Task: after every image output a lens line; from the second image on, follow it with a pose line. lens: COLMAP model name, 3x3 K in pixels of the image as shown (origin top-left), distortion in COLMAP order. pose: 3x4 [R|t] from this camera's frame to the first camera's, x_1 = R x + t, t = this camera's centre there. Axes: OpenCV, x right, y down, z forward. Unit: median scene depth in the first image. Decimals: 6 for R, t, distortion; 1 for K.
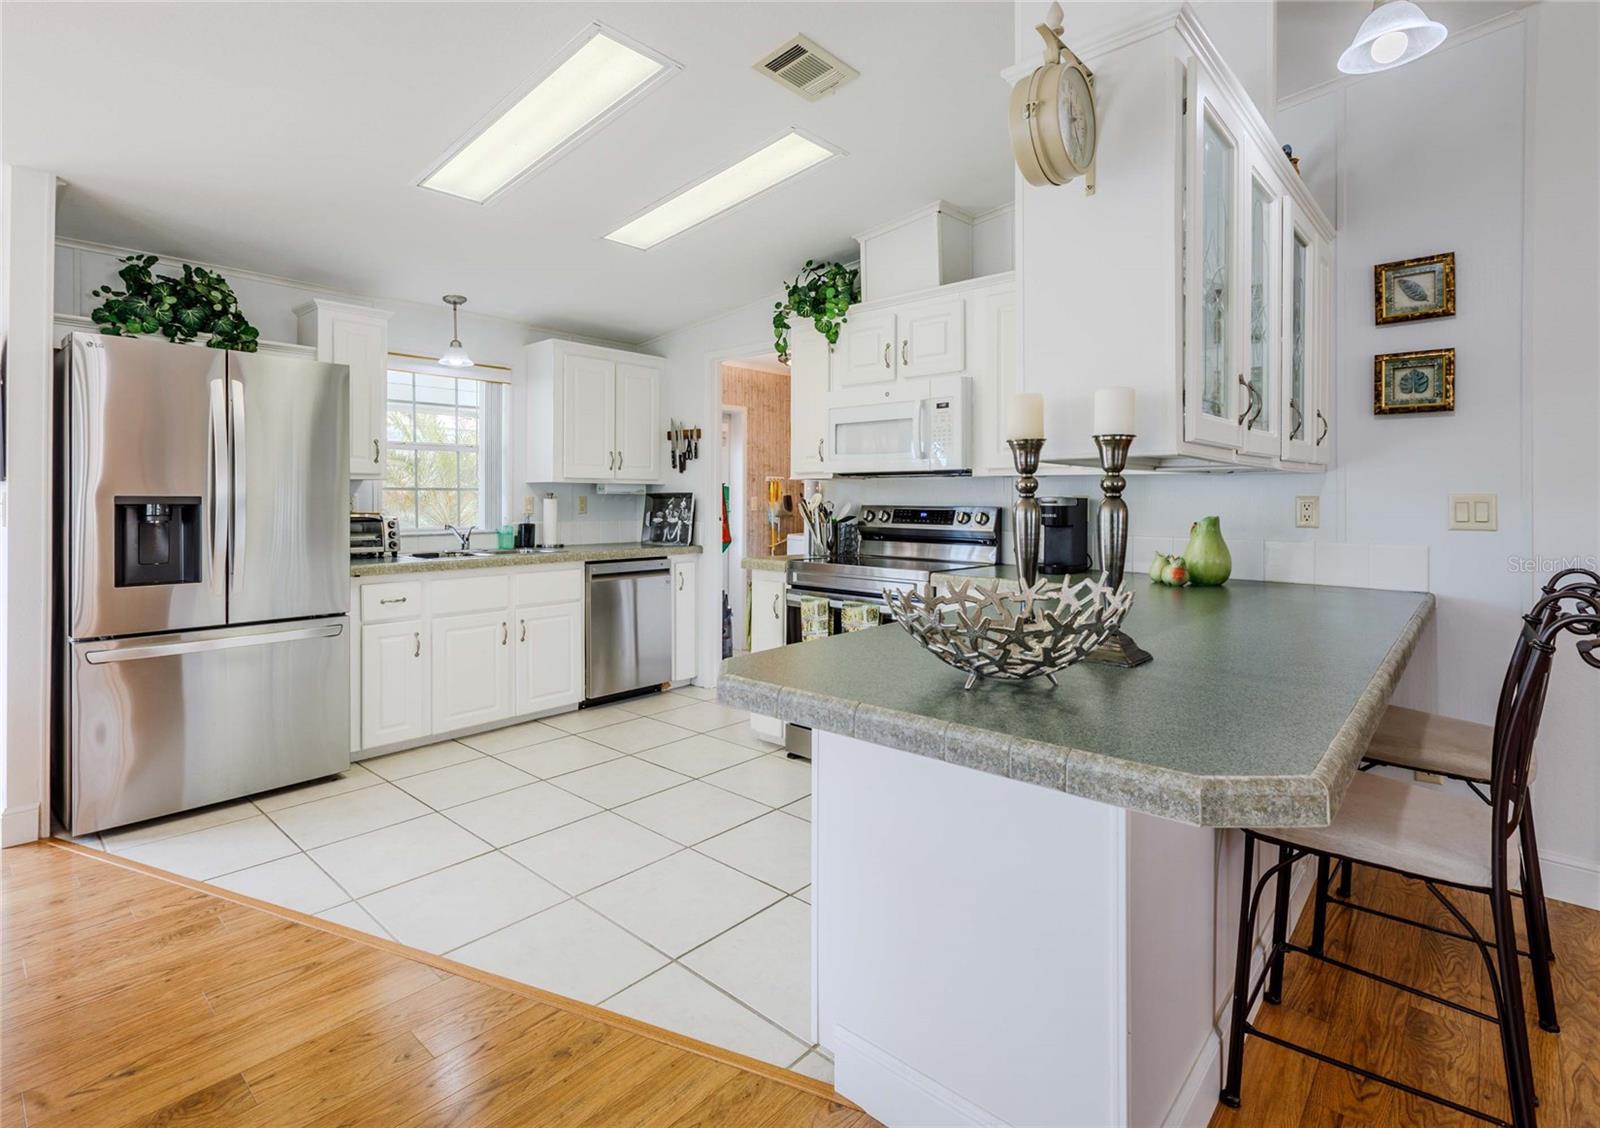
lens RADIAL K [[751.3, 0, 760.6], [0, 751.3, 502.3], [0, 0, 1]] dist [0.003480, 0.000207]
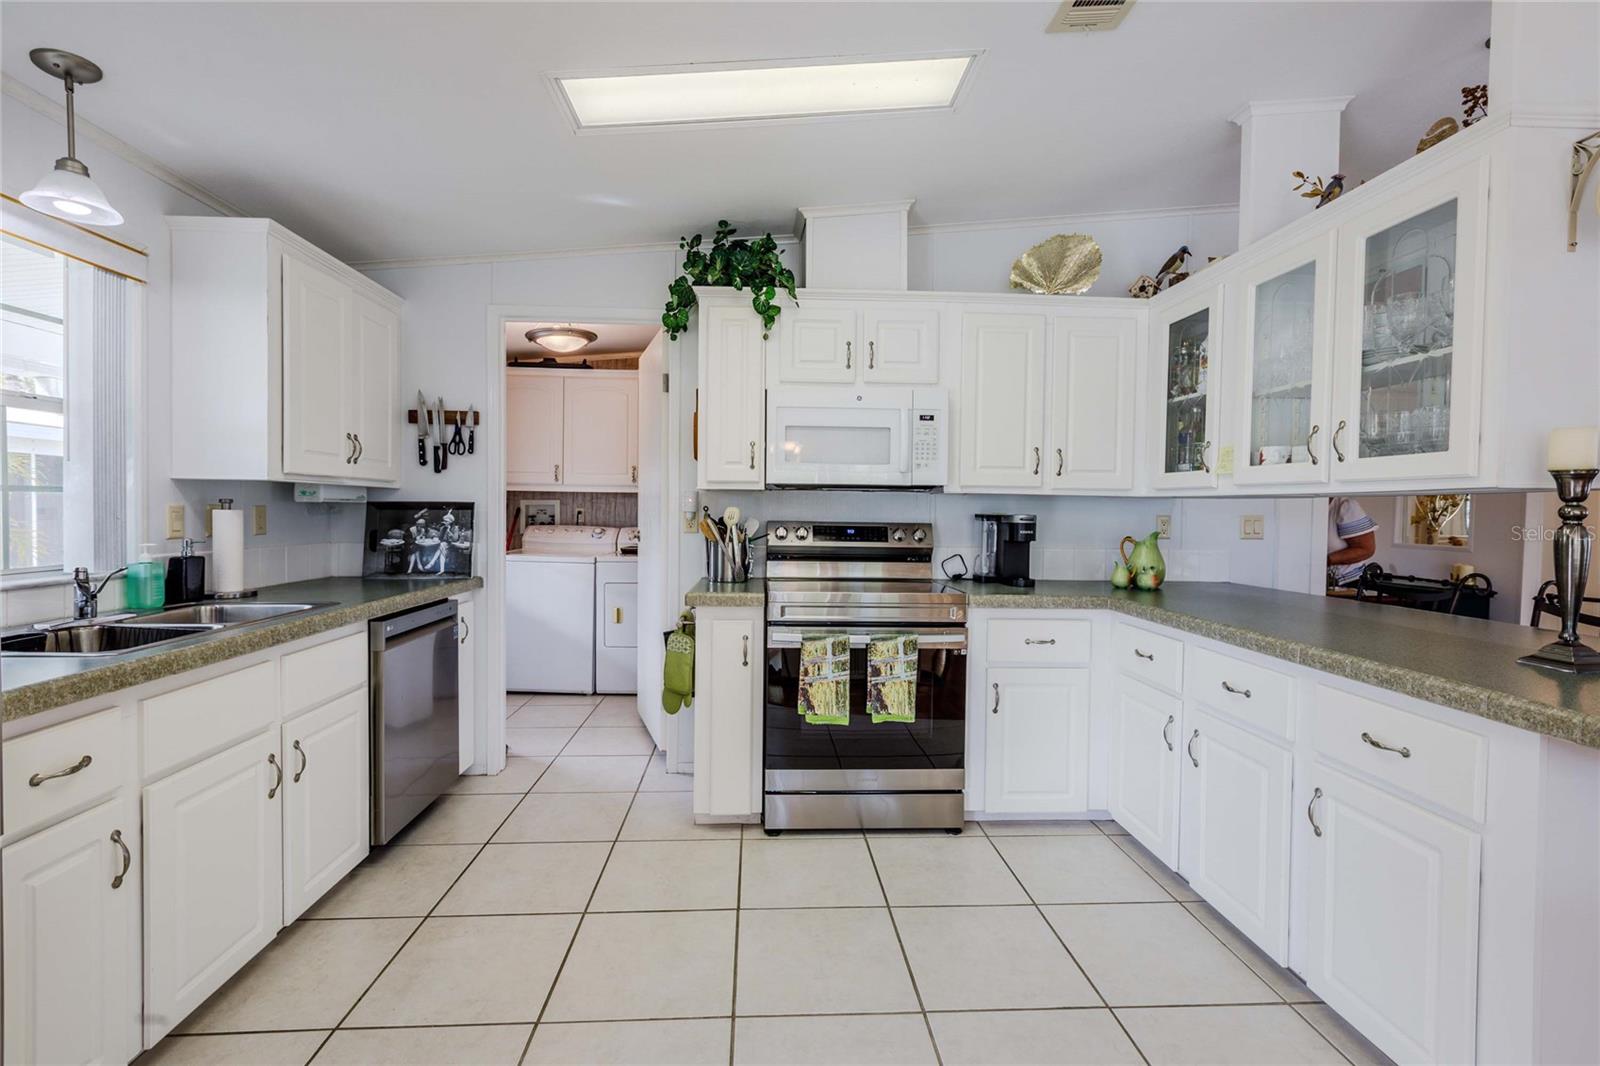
lens RADIAL K [[689.2, 0, 798.3], [0, 689.2, 526.3], [0, 0, 1]] dist [-0.001143, -0.000024]
pose [[0.702986, -0.009582, 0.711139, -0.433187], [-0.006358, 0.999785, 0.019755, -0.006326], [-0.711175, -0.018409, 0.702773, 0.434914]]
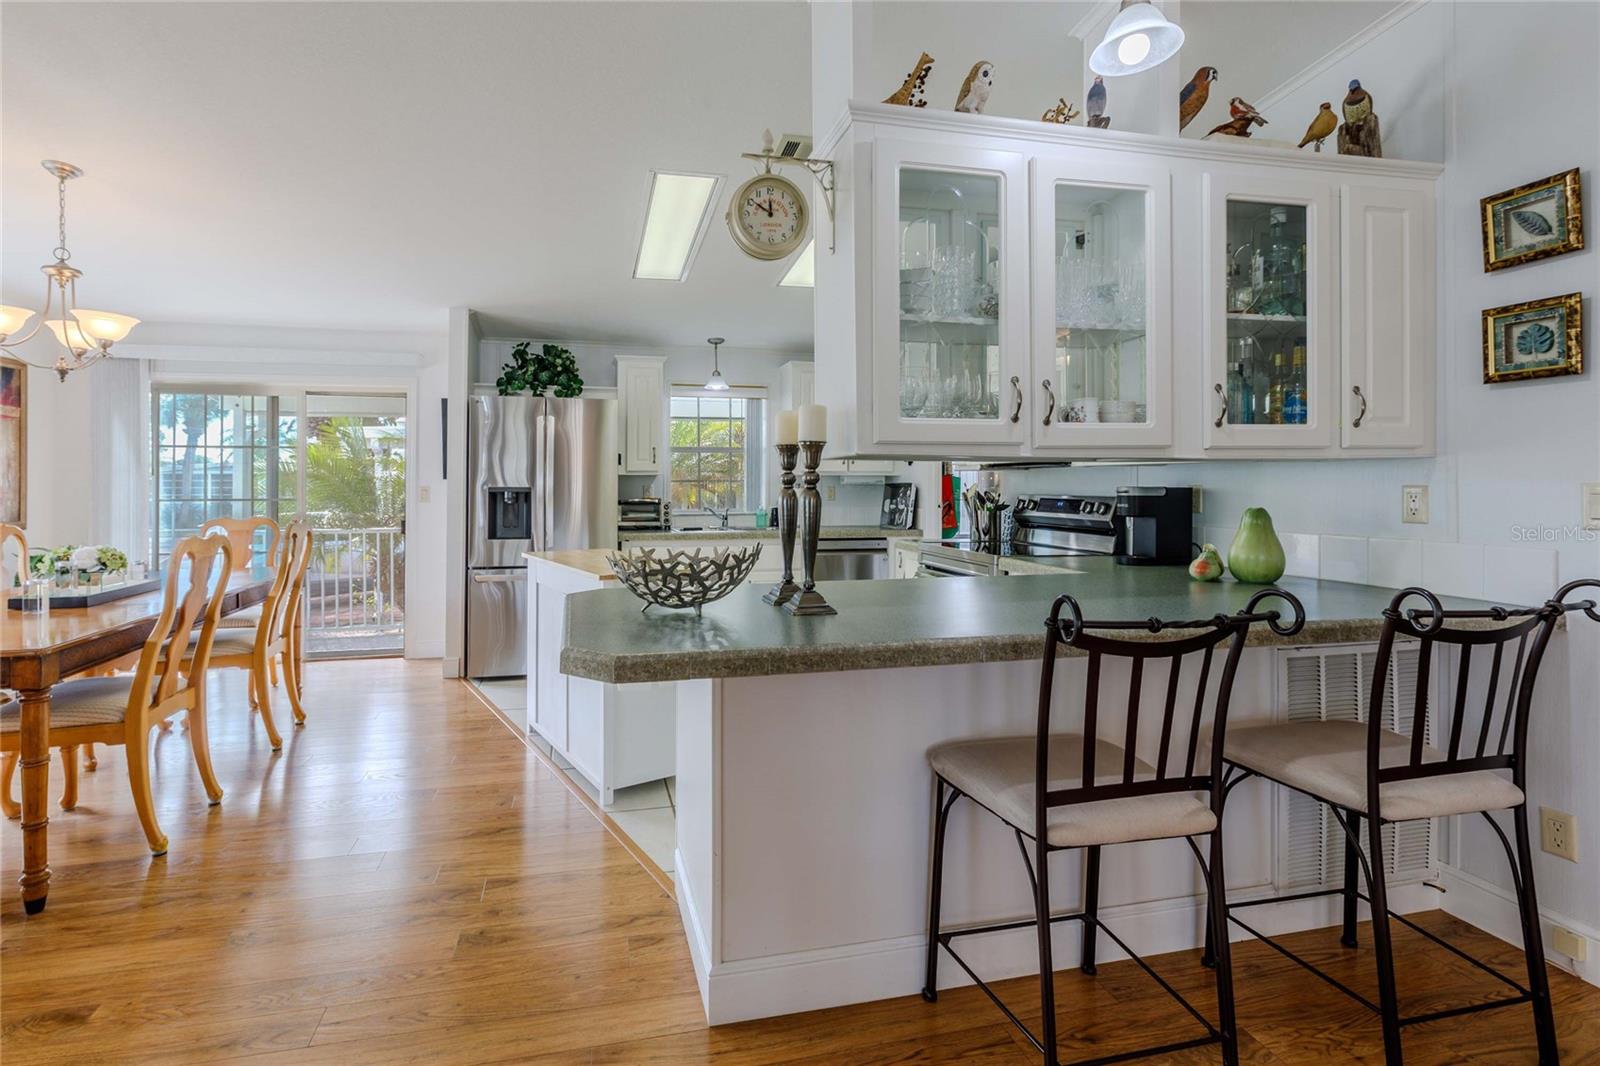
lens RADIAL K [[725.5, 0, 792.2], [0, 725.5, 485.7], [0, 0, 1]] dist [0.000008, -0.000298]
pose [[0.846591, -0.002096, -0.532240, 0.444201], [-0.001671, 0.999977, -0.006595, -0.000991], [0.532241, 0.006473, 0.846568, -0.035365]]
